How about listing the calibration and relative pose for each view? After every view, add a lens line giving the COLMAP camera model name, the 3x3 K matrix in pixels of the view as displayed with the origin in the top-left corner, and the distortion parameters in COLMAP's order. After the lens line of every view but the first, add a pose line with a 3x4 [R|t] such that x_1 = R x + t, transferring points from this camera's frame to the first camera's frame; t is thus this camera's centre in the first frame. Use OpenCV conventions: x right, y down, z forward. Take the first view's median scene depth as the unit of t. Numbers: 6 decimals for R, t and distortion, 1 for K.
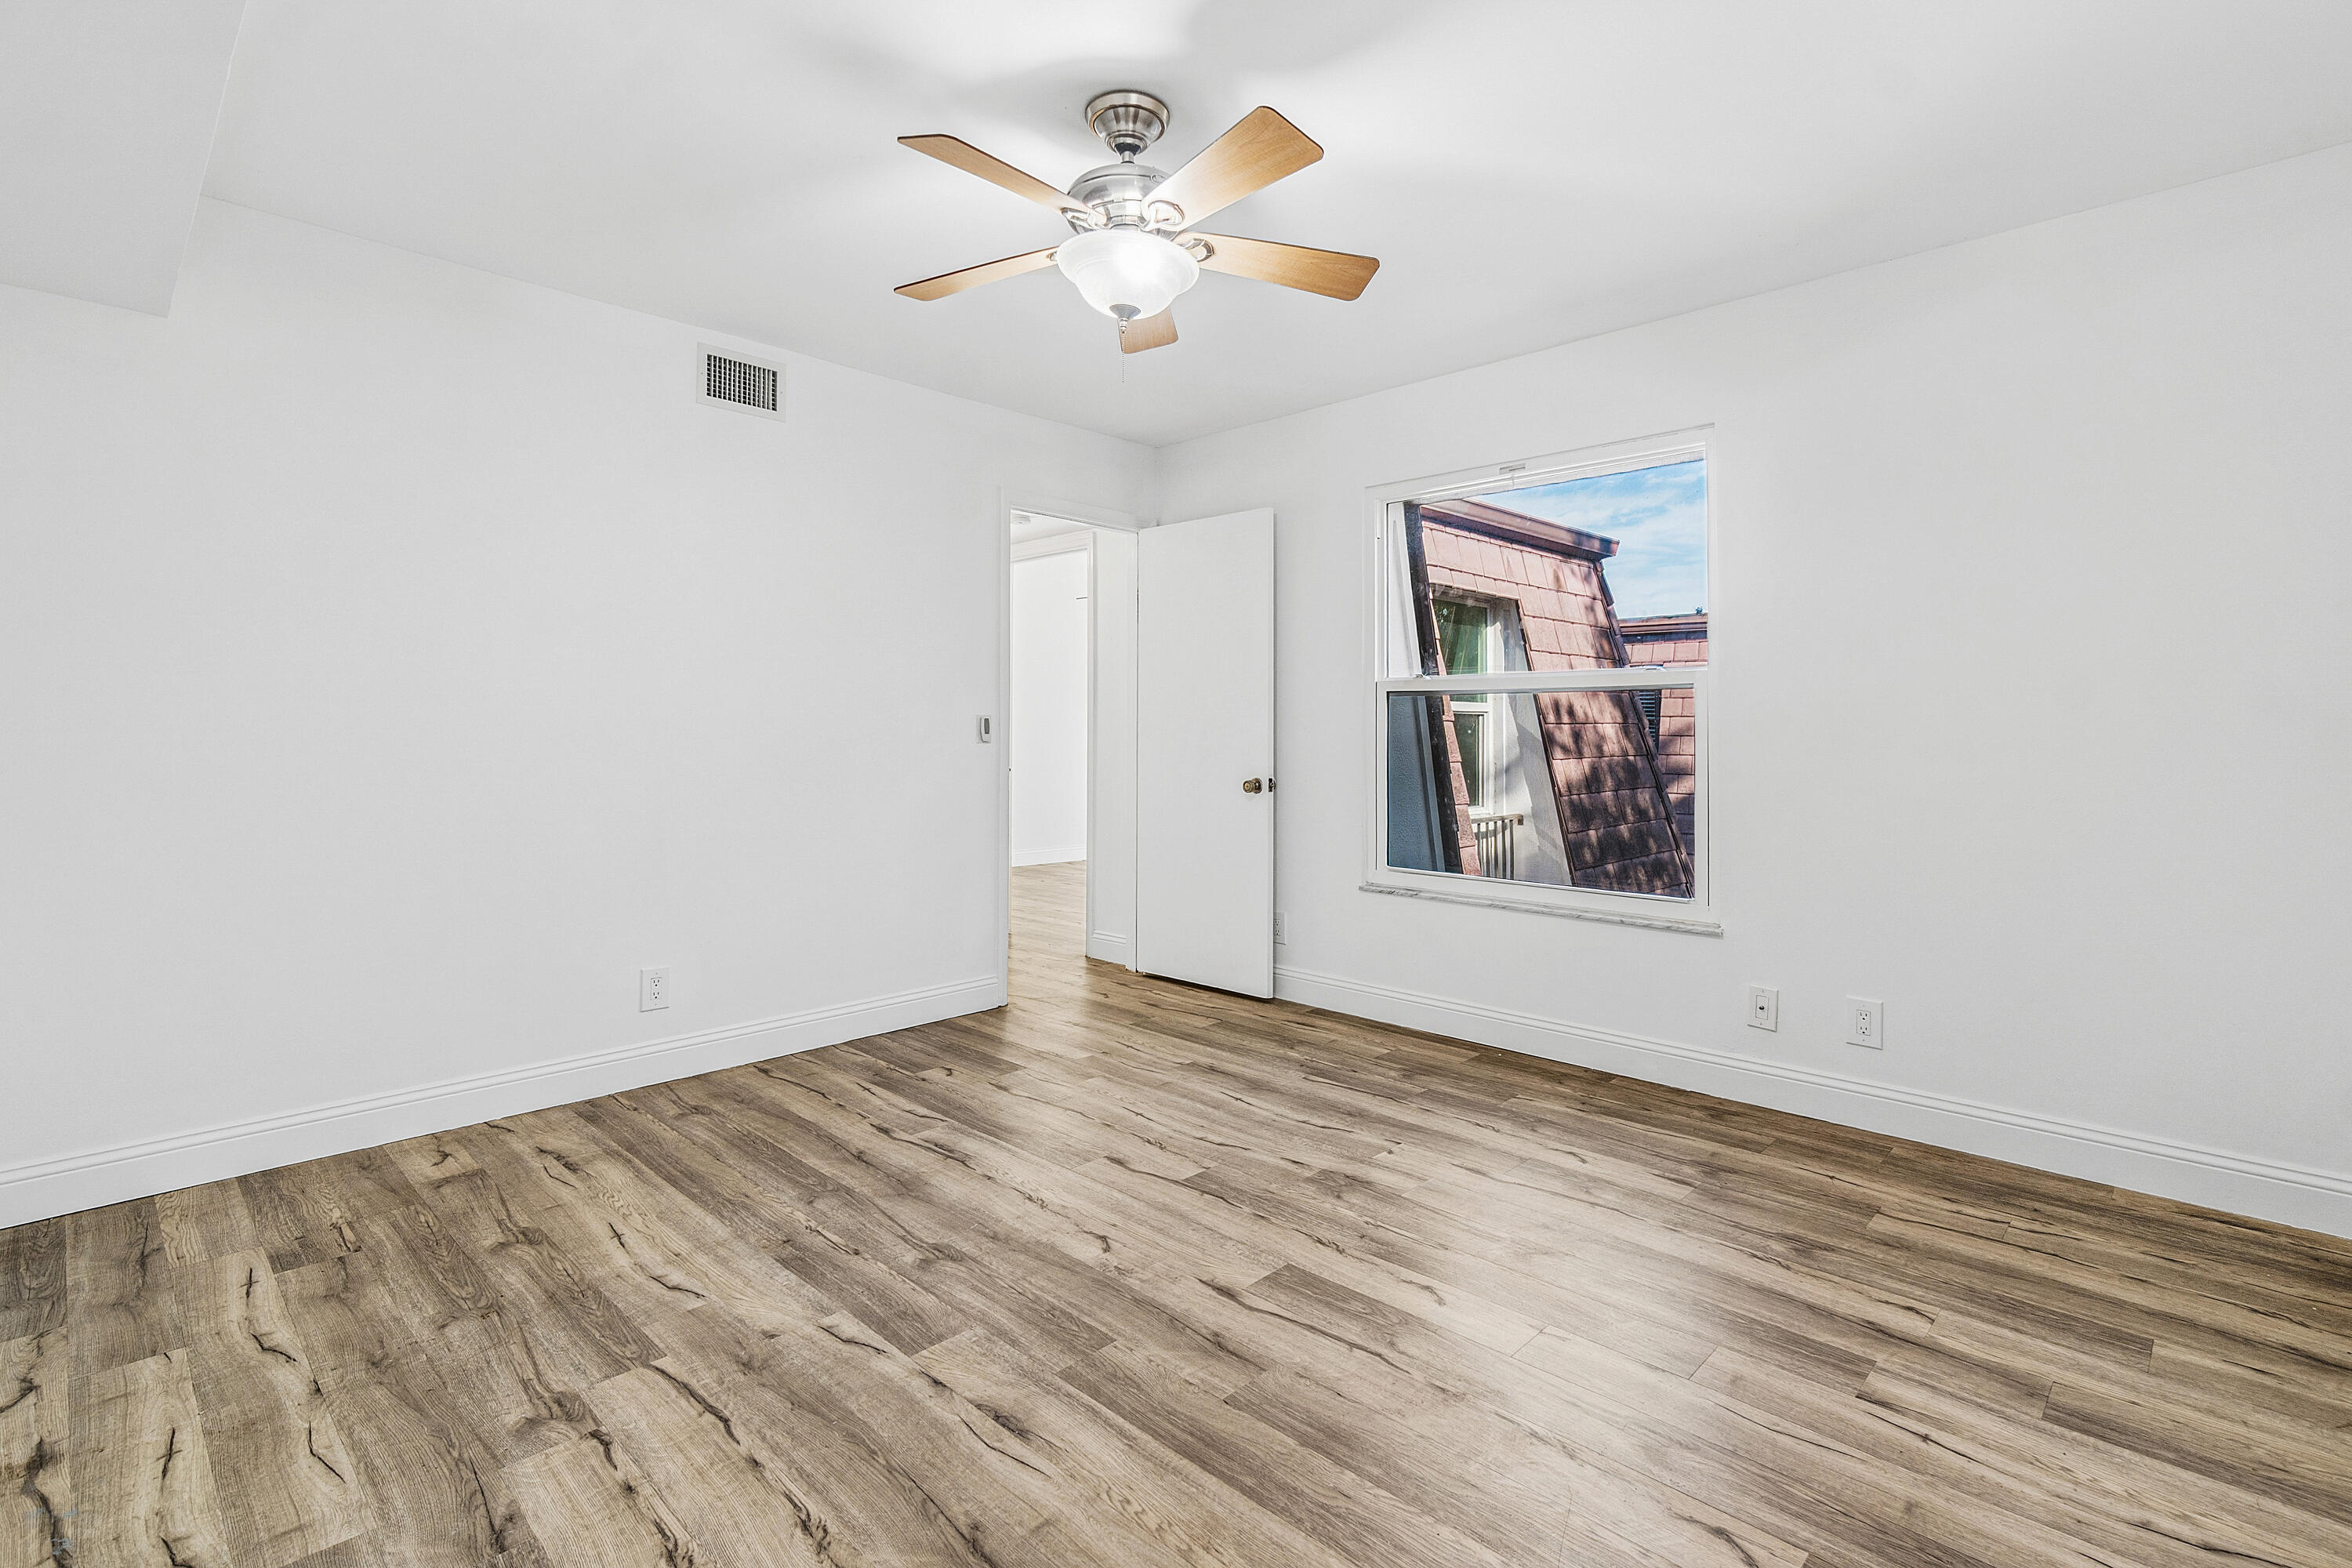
lens RADIAL K [[1023.7, 0, 1177.2], [0, 1023.7, 761.1], [0, 0, 1]] dist [-0.005093, -0.000077]
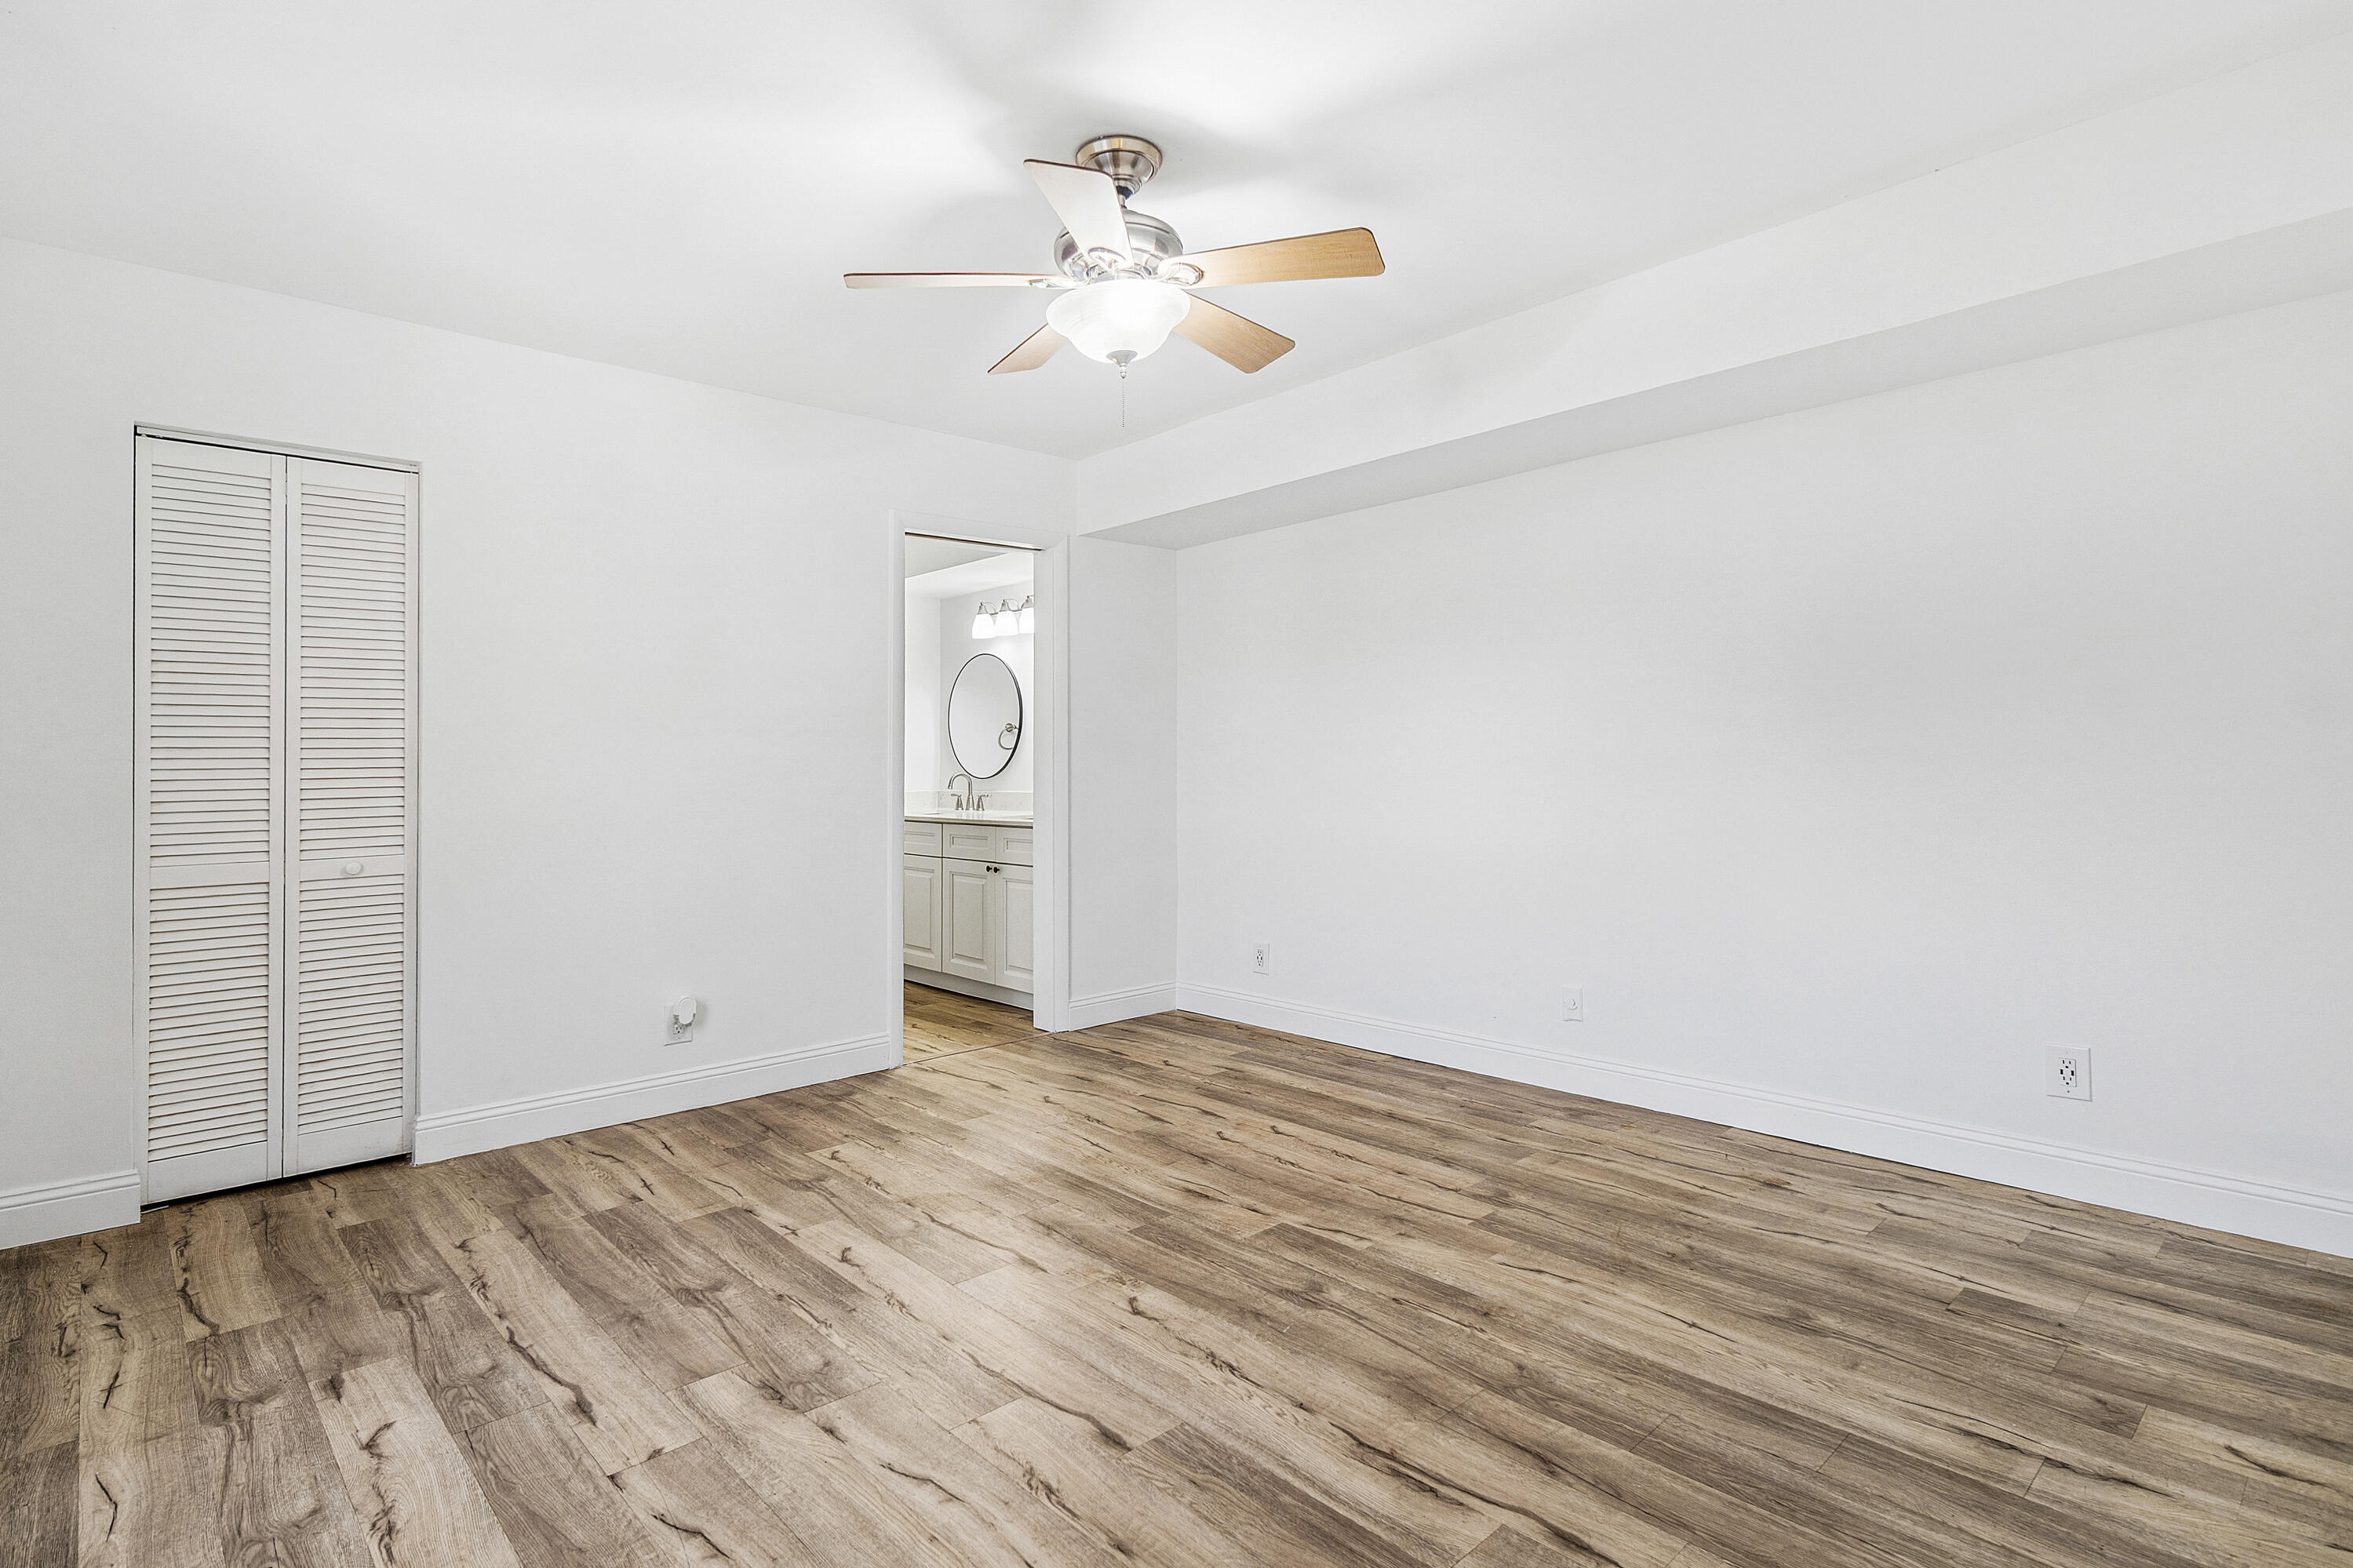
lens RADIAL K [[1024.0, 0, 1177.7], [0, 1024.0, 761.1], [0, 0, 1]] dist [-0.005093, -0.000077]
pose [[-0.999013, 0.010860, 0.043076, -0.161068], [0.011720, 0.999736, 0.019773, -0.040435], [-0.042850, 0.020259, -0.998876, 1.986626]]
